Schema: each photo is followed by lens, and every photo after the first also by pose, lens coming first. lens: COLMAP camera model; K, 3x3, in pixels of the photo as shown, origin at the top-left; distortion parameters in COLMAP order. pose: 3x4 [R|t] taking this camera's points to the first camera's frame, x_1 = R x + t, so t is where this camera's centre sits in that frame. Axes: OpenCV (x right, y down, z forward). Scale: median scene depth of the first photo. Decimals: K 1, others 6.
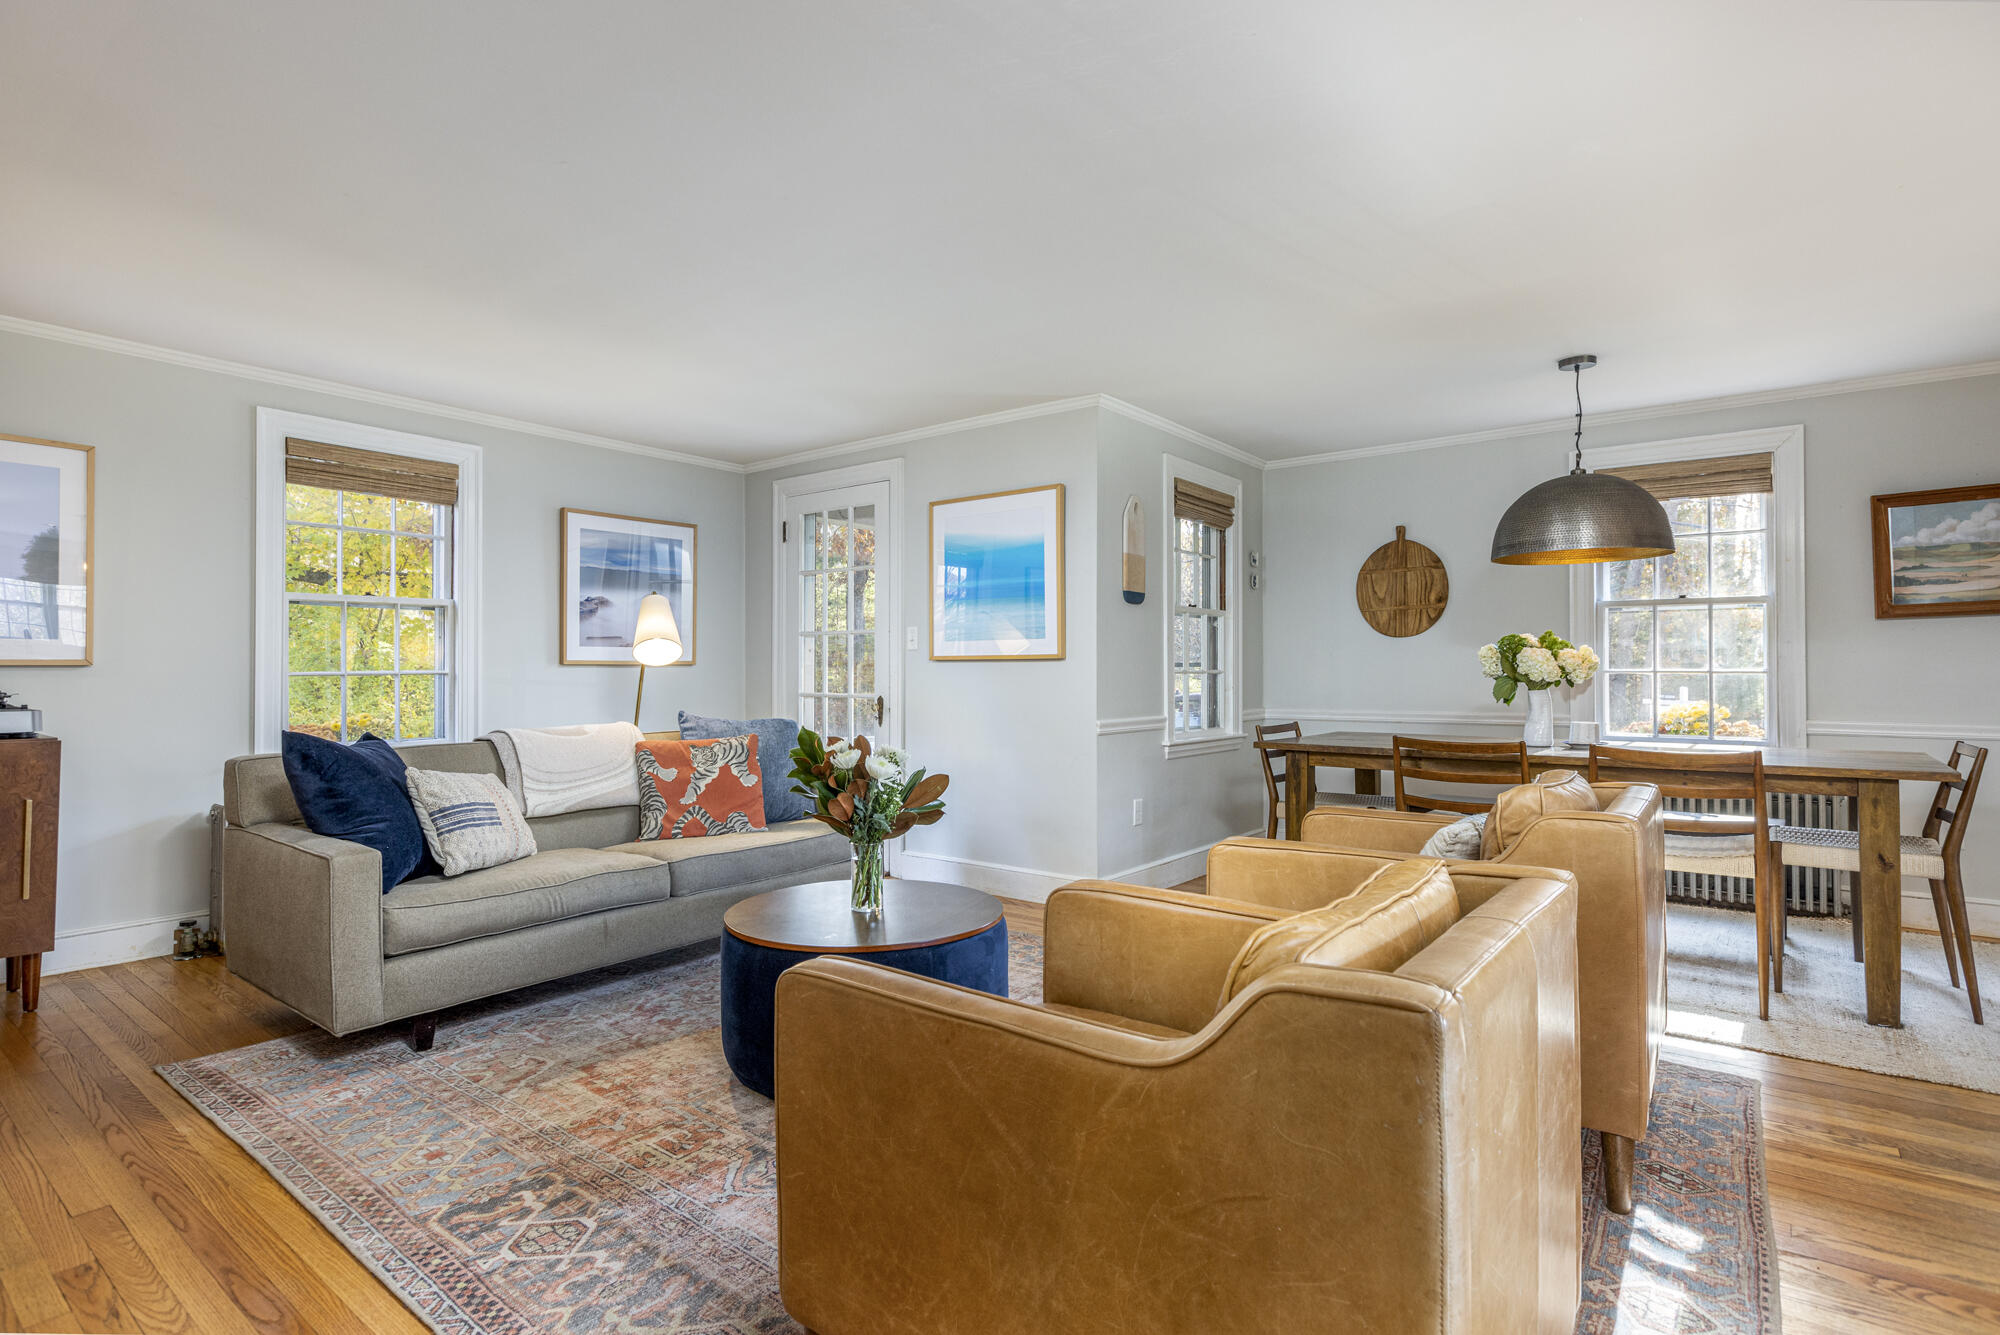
lens RADIAL K [[1002.2, 0, 1000.0], [0, 1002.2, 667.5], [0, 0, 1]] dist [-0.001664, -0.000395]
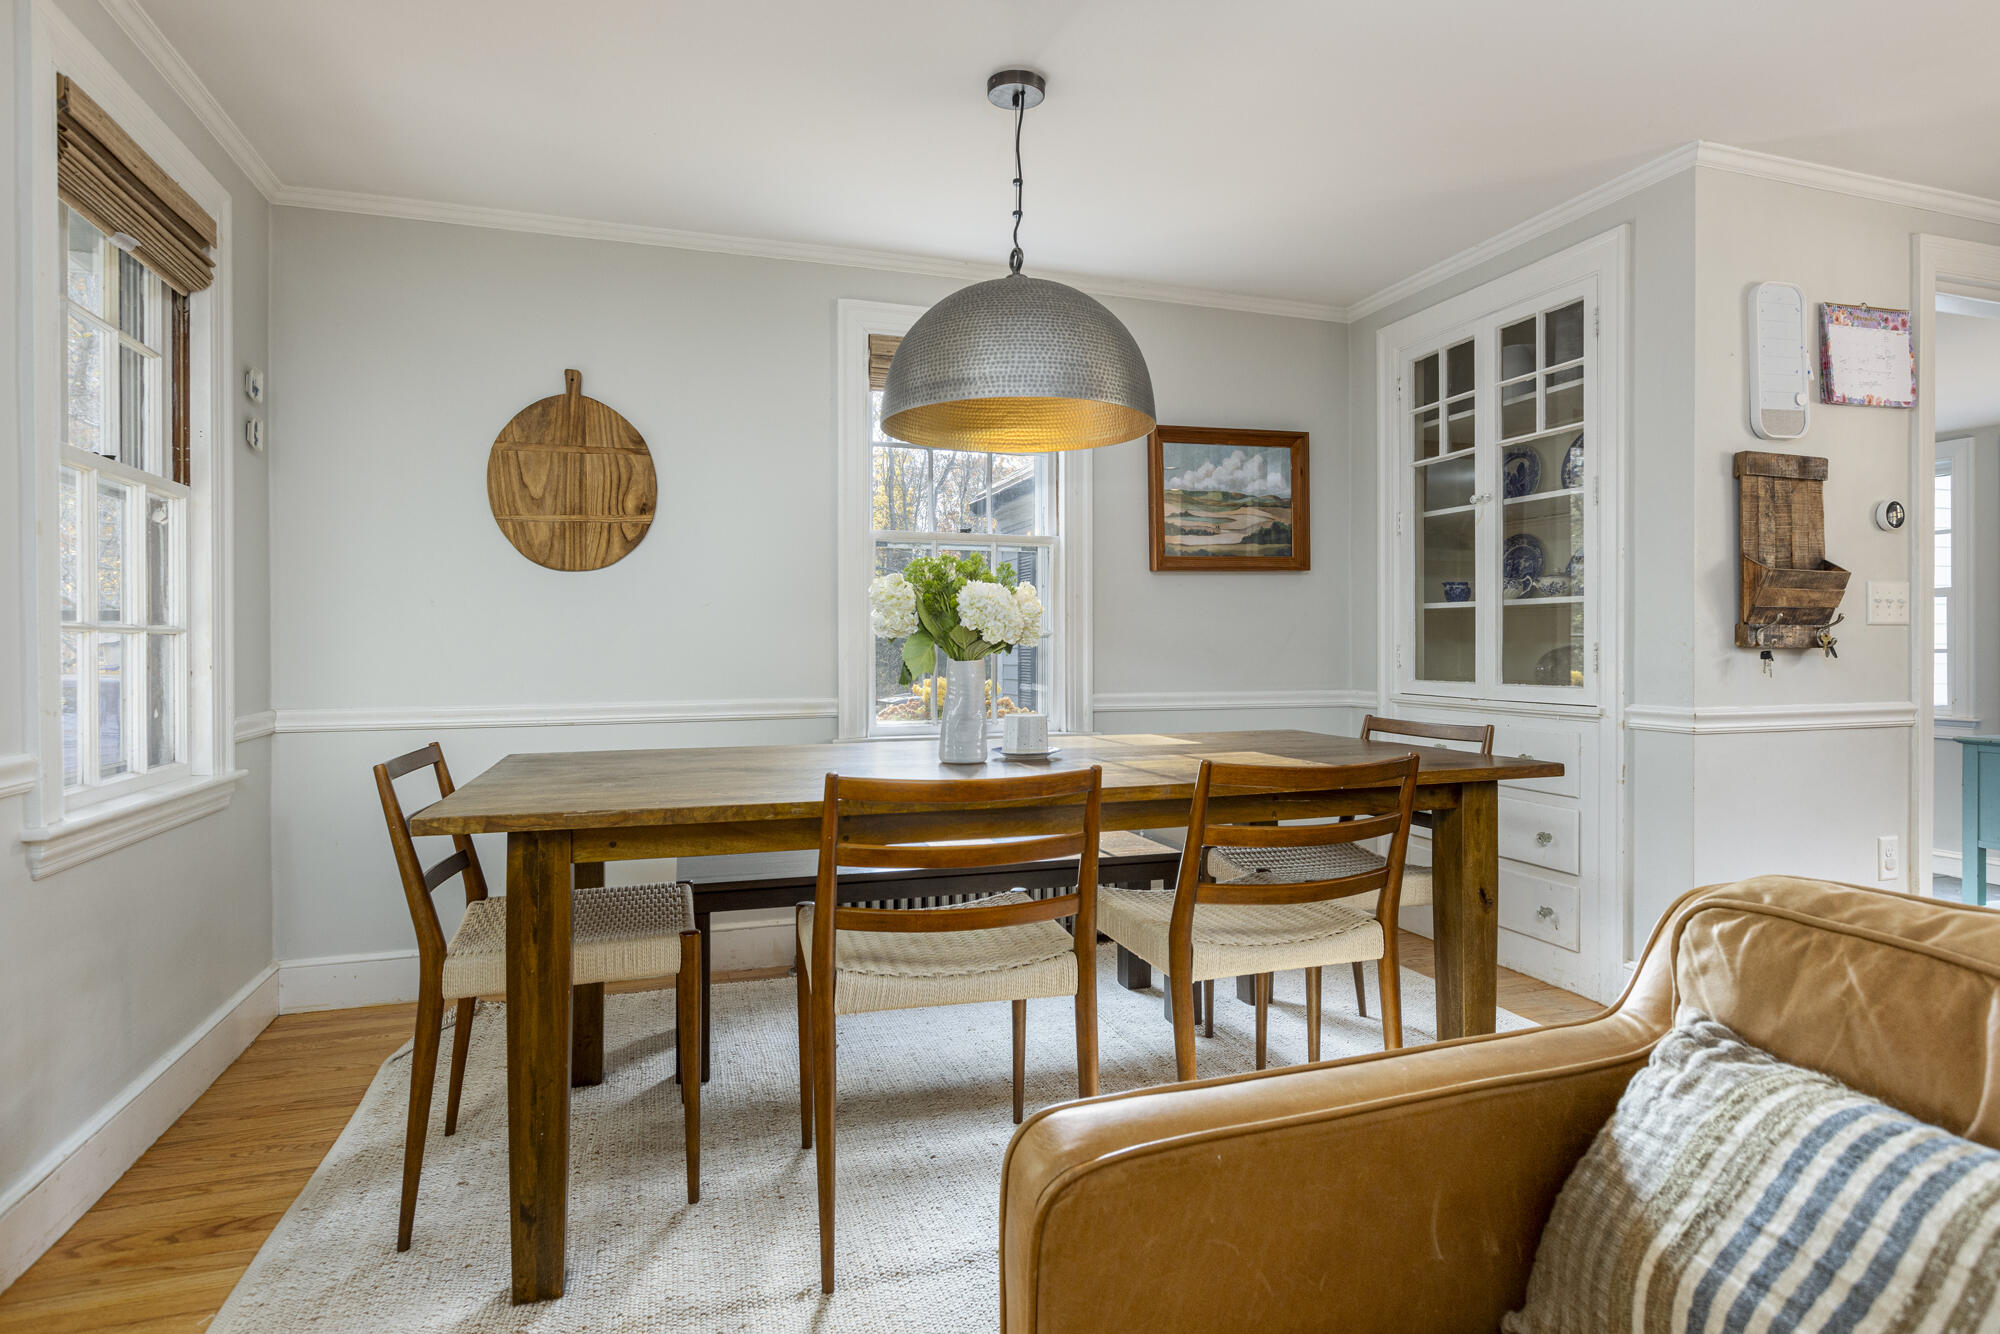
lens RADIAL K [[1040.0, 0, 992.5], [0, 1040.0, 655.8], [0, 0, 1]] dist [-0.003073, -0.000799]
pose [[0.562492, -0.010717, 0.826734, 0.054513], [-0.001503, 0.999901, 0.013985, 0.008793], [-0.826802, -0.009109, 0.562420, 0.493247]]
